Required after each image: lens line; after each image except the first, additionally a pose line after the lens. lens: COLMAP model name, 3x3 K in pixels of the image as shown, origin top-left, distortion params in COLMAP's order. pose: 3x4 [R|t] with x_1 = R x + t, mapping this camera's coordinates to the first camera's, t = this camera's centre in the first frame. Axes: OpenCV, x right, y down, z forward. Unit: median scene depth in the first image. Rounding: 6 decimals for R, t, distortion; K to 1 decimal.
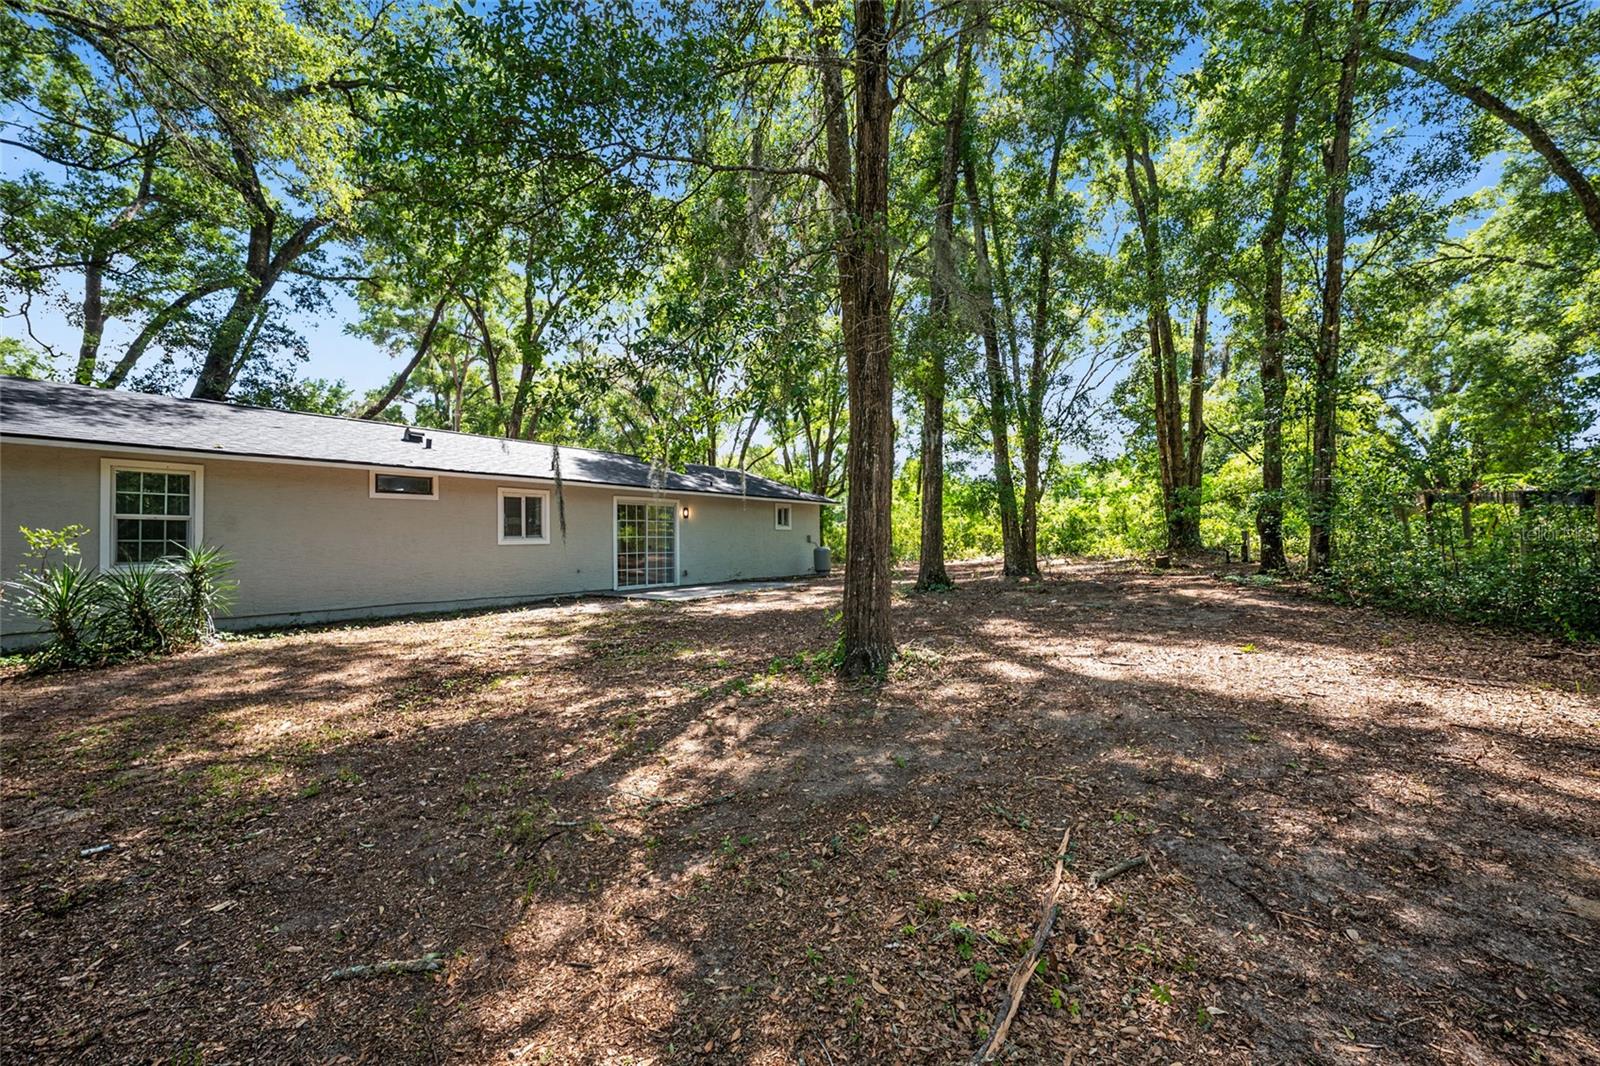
lens RADIAL K [[646.6, 0, 804.4], [0, 646.6, 538.9], [0, 0, 1]] dist [-0.027701, 0.004082]
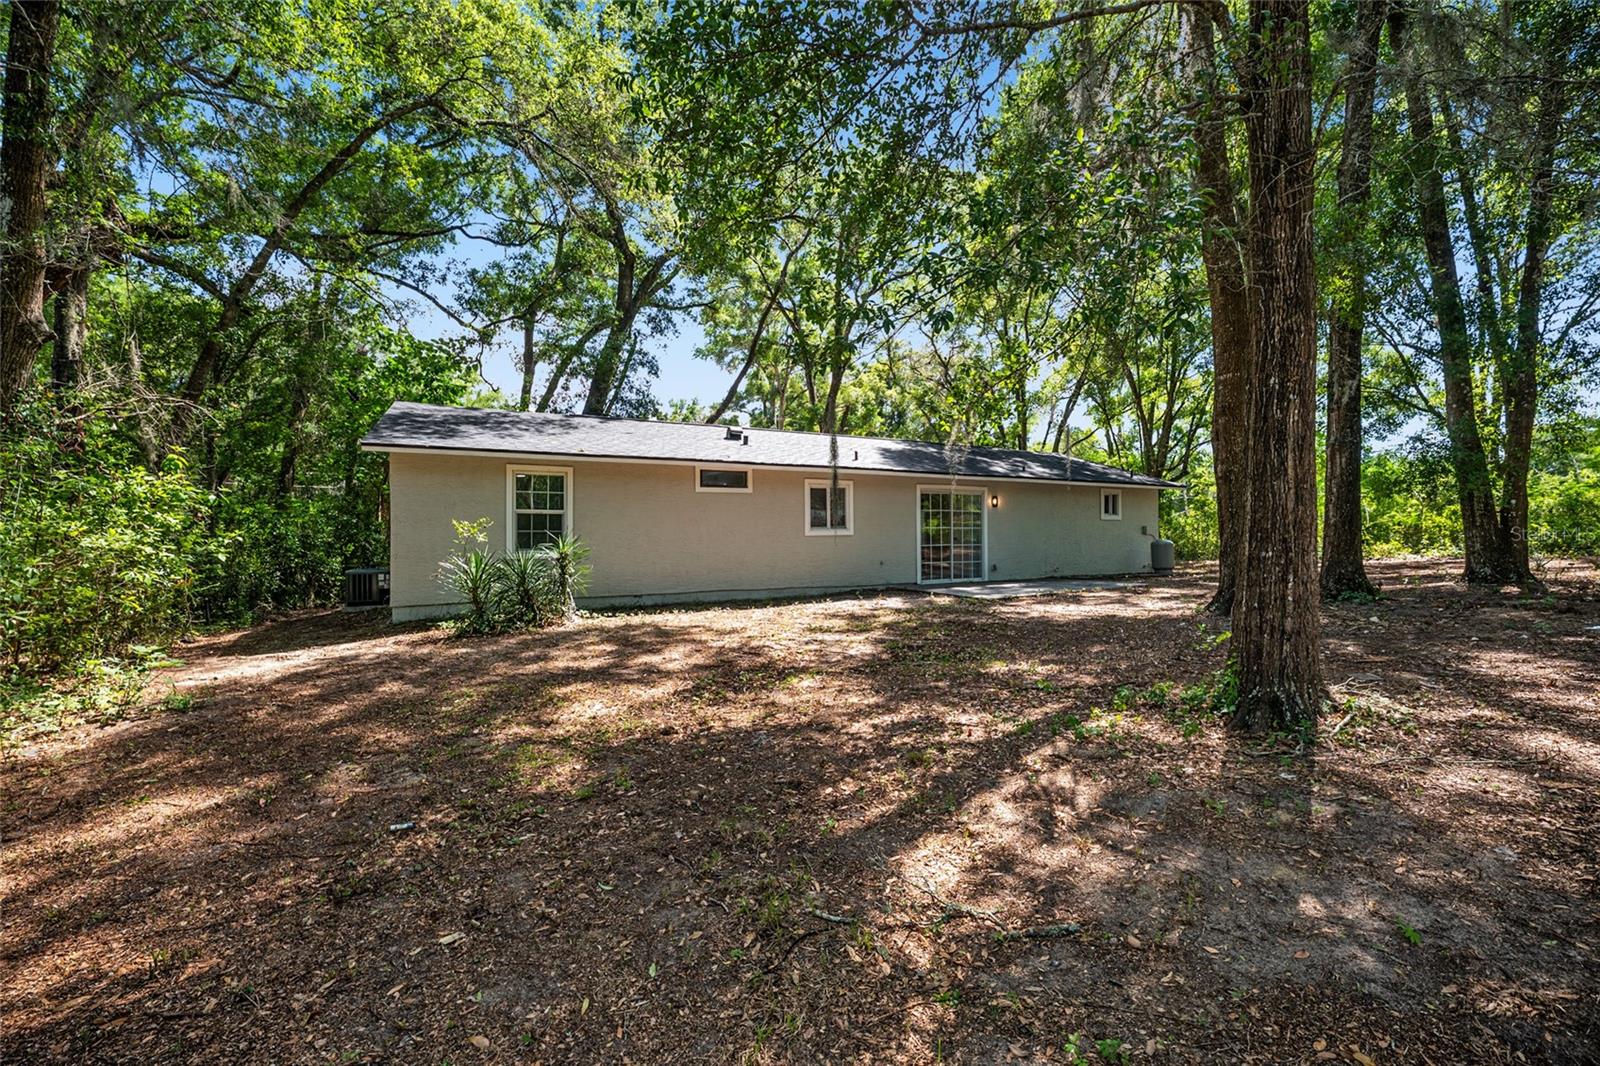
lens RADIAL K [[646.6, 0, 800.6], [0, 646.6, 531.3], [0, 0, 1]] dist [-0.027701, 0.004082]
pose [[0.890399, -0.001142, -0.455180, -0.032583], [0.000436, 0.999999, -0.001657, 0.006869], [0.455181, 0.001276, 0.890398, 0.156789]]
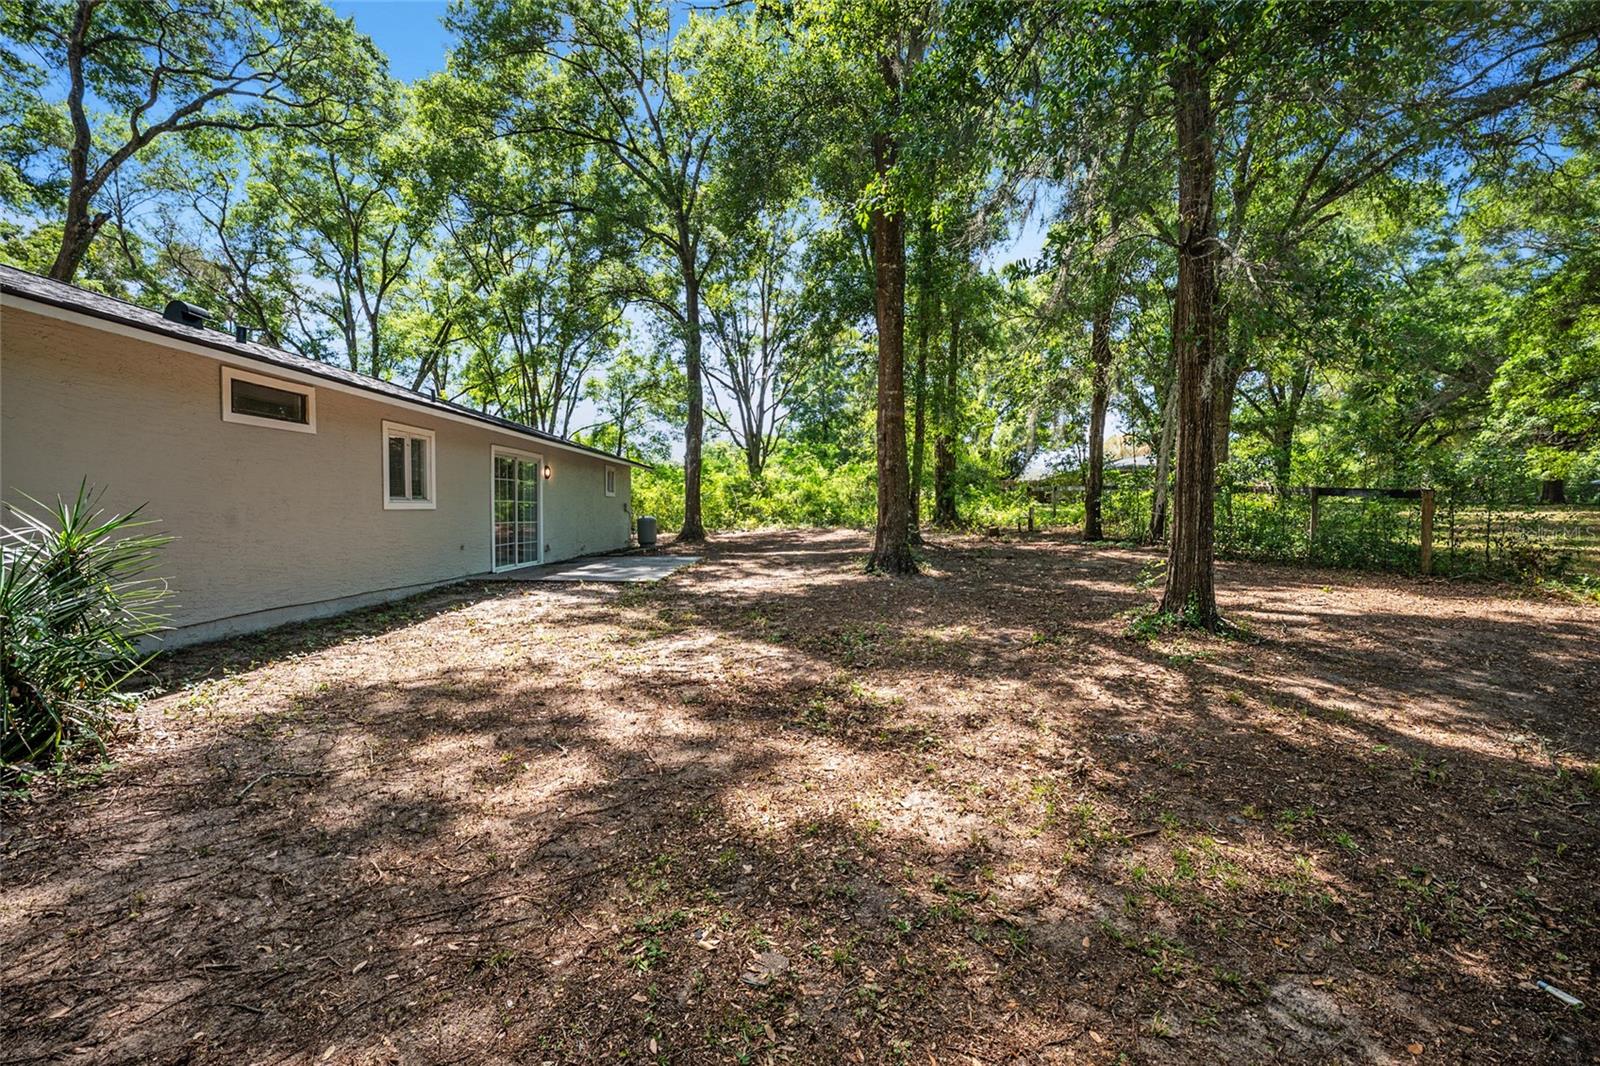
lens RADIAL K [[646.6, 0, 800.5], [0, 646.6, 534.1], [0, 0, 1]] dist [-0.027701, 0.004082]
pose [[0.817750, -0.010921, 0.575470, -0.891521], [-0.010282, 0.999383, 0.033576, 0.013890], [-0.575482, -0.033373, 0.817134, 0.408173]]
